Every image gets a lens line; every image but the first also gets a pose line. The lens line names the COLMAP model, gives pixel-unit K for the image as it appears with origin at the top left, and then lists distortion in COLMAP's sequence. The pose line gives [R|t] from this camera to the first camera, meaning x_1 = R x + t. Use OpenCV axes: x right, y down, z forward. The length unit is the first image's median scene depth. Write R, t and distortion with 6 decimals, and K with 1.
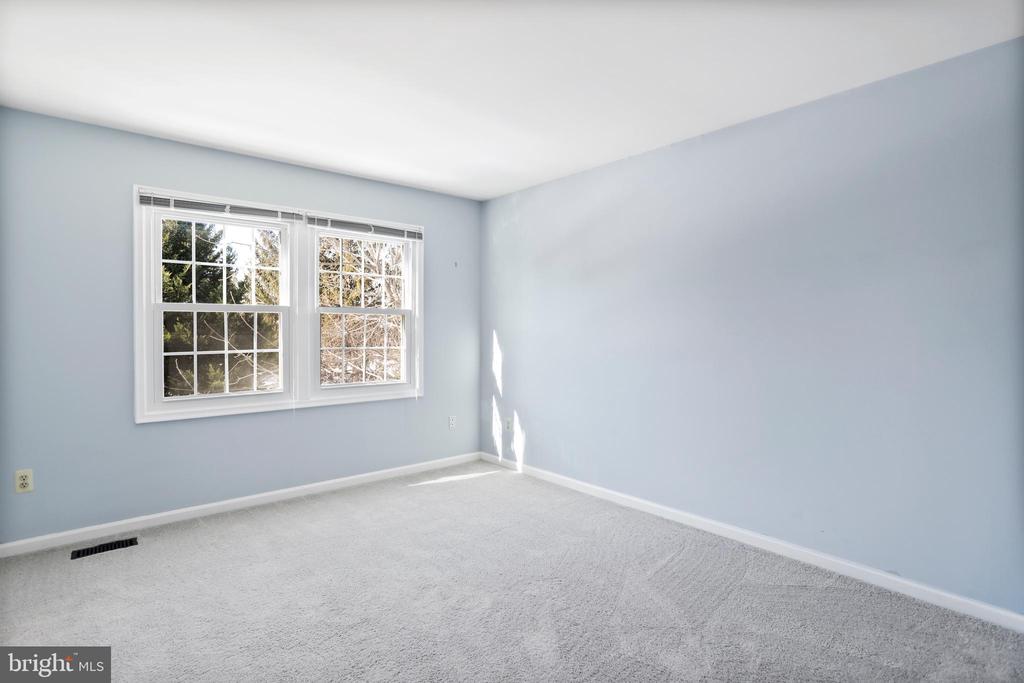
lens RADIAL K [[496.4, 0, 506.4], [0, 496.4, 327.8], [0, 0, 1]] dist [-0.054028, 0.027197]
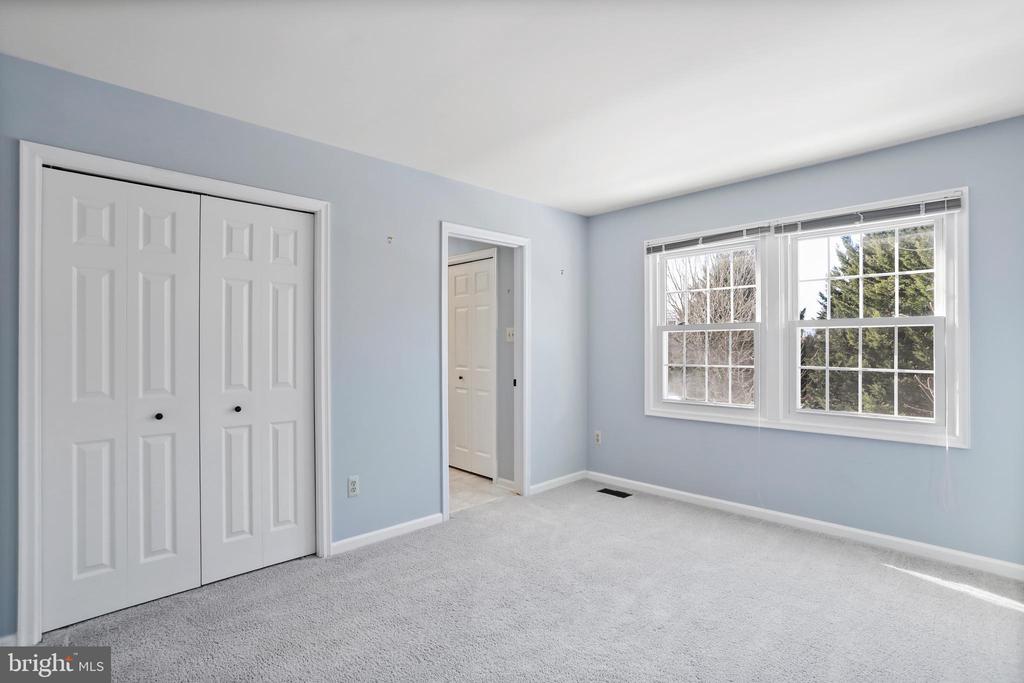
lens RADIAL K [[500.7, 0, 510.2], [0, 500.7, 337.9], [0, 0, 1]] dist [-0.057004, 0.033490]
pose [[0.061611, -0.013796, -0.998005, 0.505681], [0.004139, 0.999899, -0.013566, -0.001547], [0.998092, -0.003295, 0.061662, 0.435092]]
